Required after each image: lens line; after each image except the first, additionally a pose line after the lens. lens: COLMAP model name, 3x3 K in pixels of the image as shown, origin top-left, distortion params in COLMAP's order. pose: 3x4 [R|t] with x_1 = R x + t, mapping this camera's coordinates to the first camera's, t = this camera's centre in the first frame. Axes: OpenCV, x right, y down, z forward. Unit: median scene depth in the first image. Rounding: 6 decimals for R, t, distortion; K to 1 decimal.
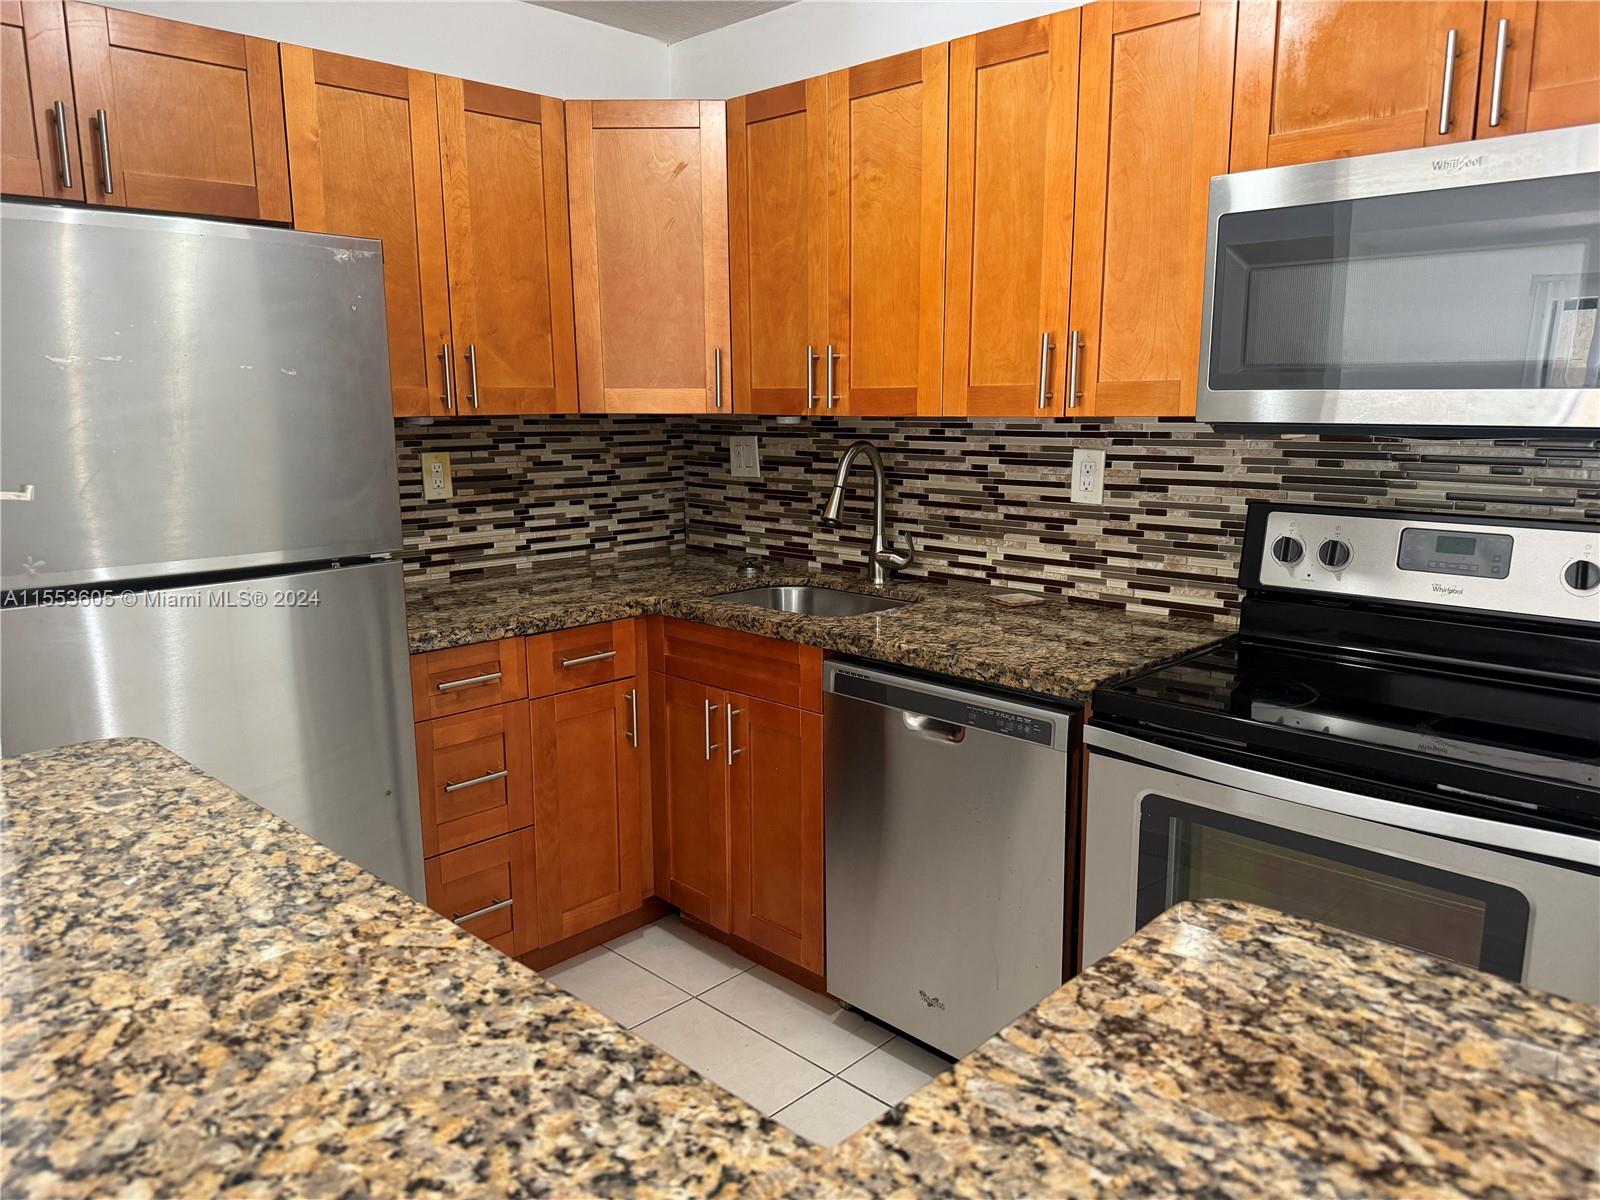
lens RADIAL K [[1145.2, 0, 805.2], [0, 1145.2, 591.3], [0, 0, 1]] dist [0.127968, -0.176374]
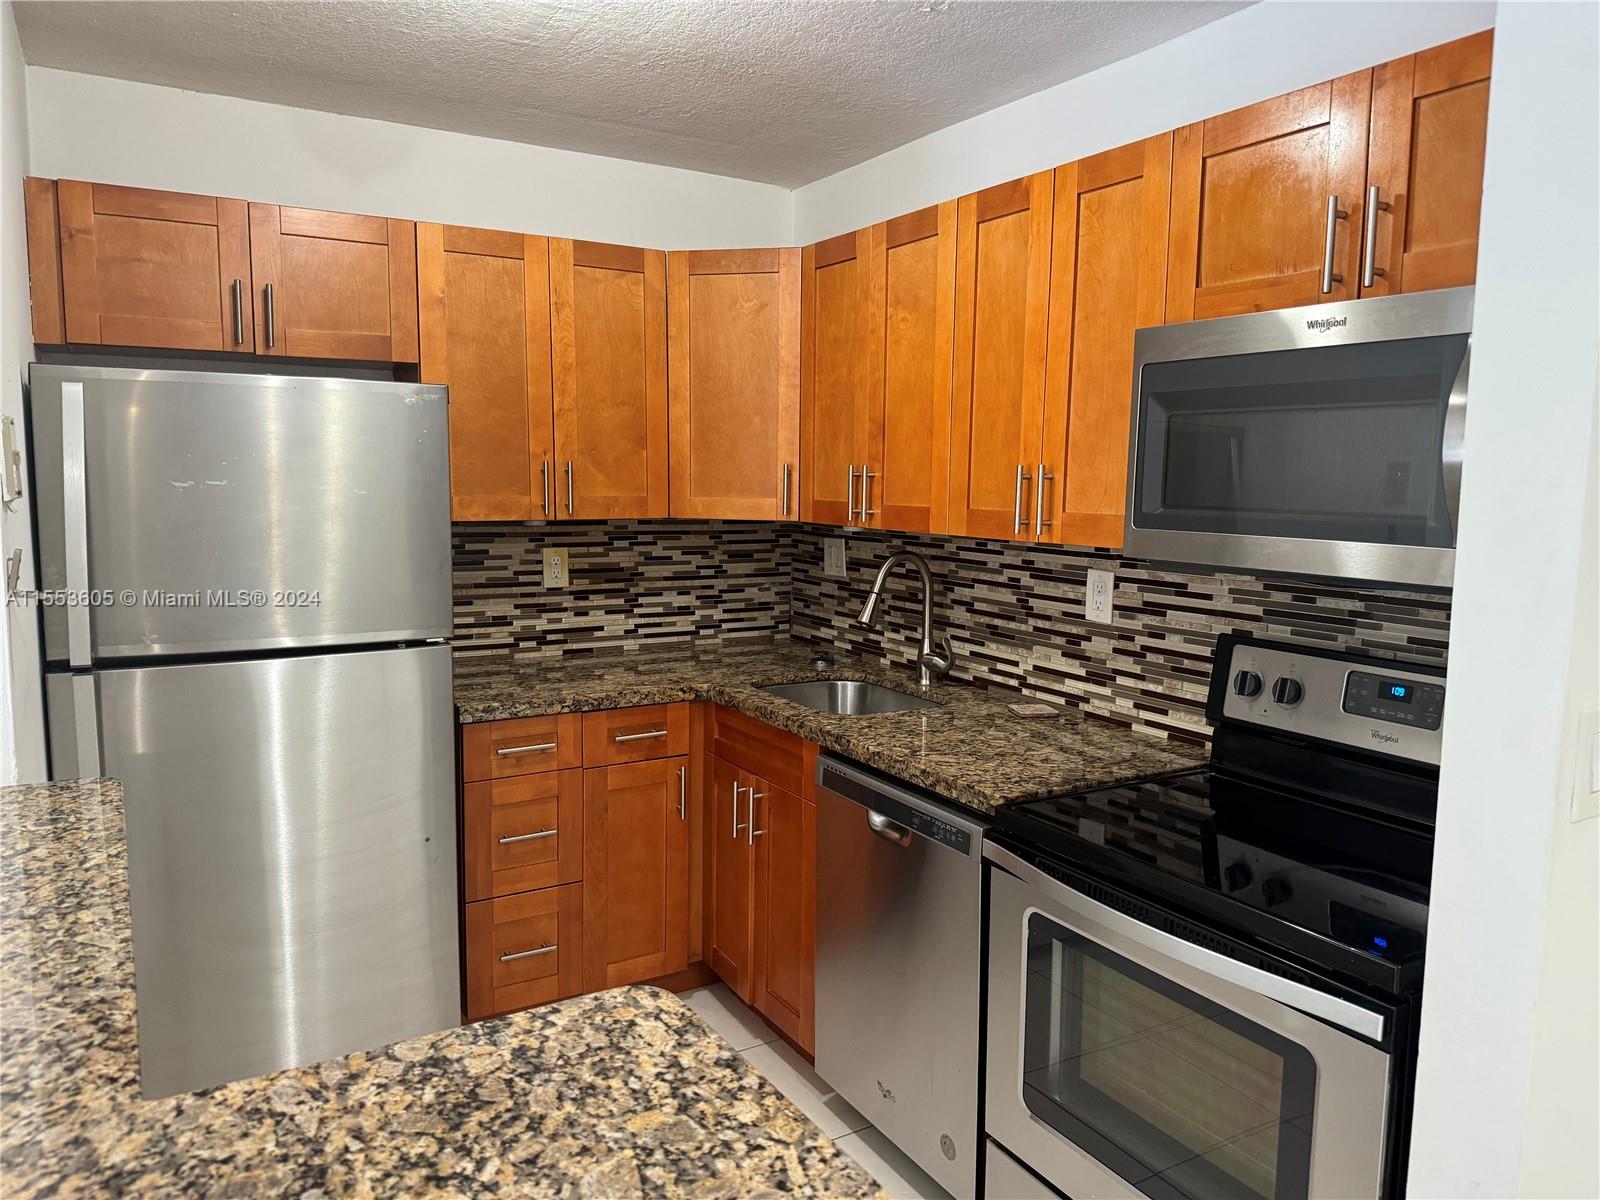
lens RADIAL K [[1141.2, 0, 805.1], [0, 1141.2, 593.6], [0, 0, 1]] dist [0.189172, -0.425335]
pose [[0.965708, 0.044741, -0.255746, 0.234836], [-0.060172, 0.996789, -0.052829, -0.029182], [0.252561, 0.066406, 0.965300, -0.053698]]
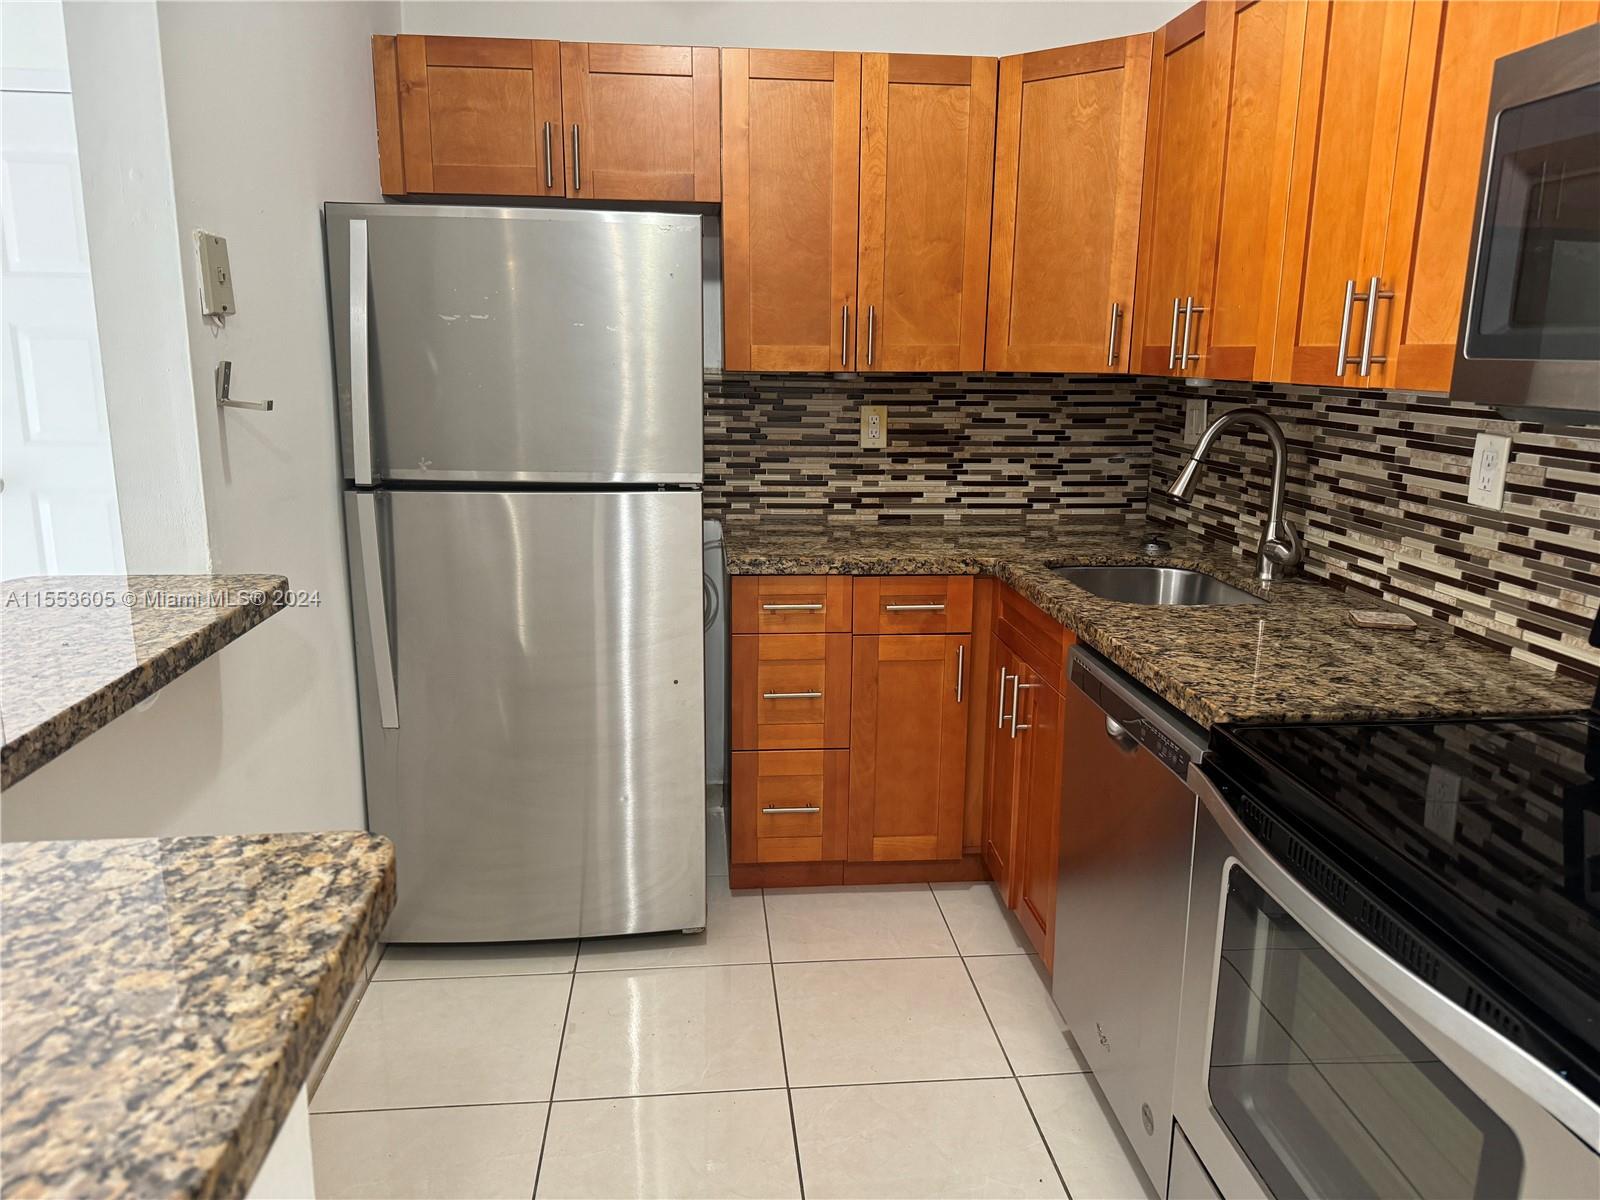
lens RADIAL K [[1135.1, 0, 794.5], [0, 1135.1, 606.7], [0, 0, 1]] dist [0.097436, -0.149244]
pose [[0.754842, 0.157108, -0.636813, 0.364567], [-0.125429, 0.987547, 0.094961, -0.025026], [0.643802, 0.008194, 0.765148, 0.129608]]
